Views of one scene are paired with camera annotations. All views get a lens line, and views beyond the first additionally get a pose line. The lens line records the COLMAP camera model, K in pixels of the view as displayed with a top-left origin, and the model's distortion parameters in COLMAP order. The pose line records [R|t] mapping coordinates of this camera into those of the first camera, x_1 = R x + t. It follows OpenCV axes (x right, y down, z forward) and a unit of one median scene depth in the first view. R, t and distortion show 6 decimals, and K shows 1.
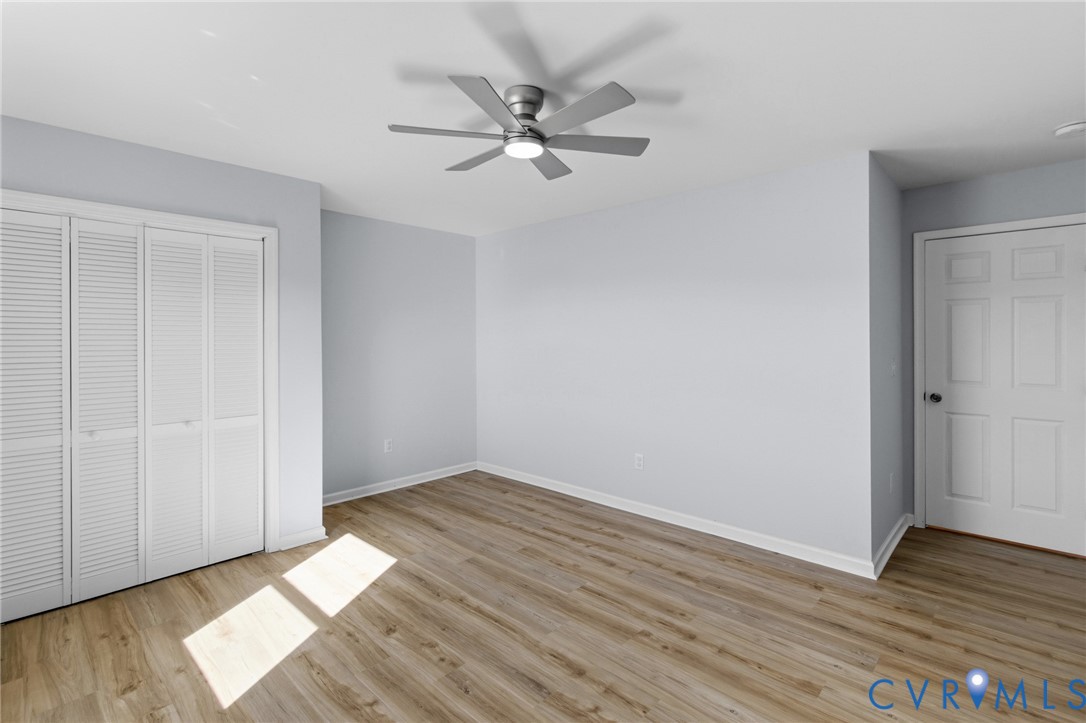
lens RADIAL K [[503.3, 0, 550.1], [0, 503.3, 353.2], [0, 0, 1]] dist [0.015840, -0.002612]
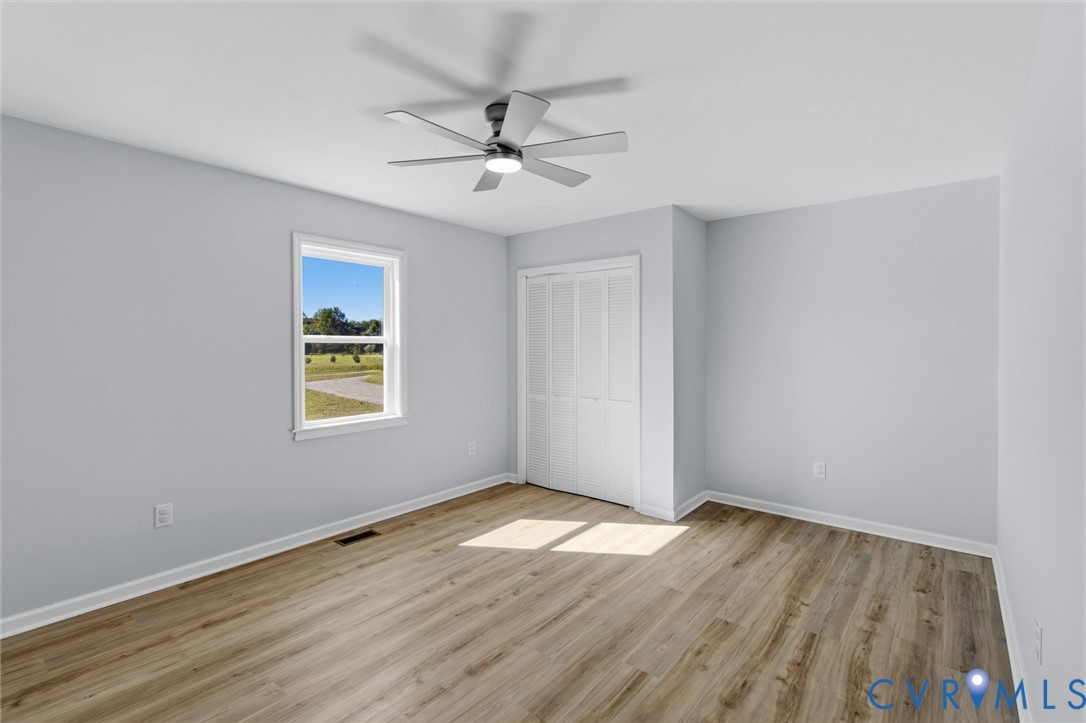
lens RADIAL K [[503.3, 0, 551.6], [0, 503.3, 359.4], [0, 0, 1]] dist [0.015840, -0.002612]
pose [[0.074231, 0.032351, -0.996716, 0.701014], [-0.027786, 0.999153, 0.030361, -0.020356], [0.996854, 0.025441, 0.075067, 0.704713]]
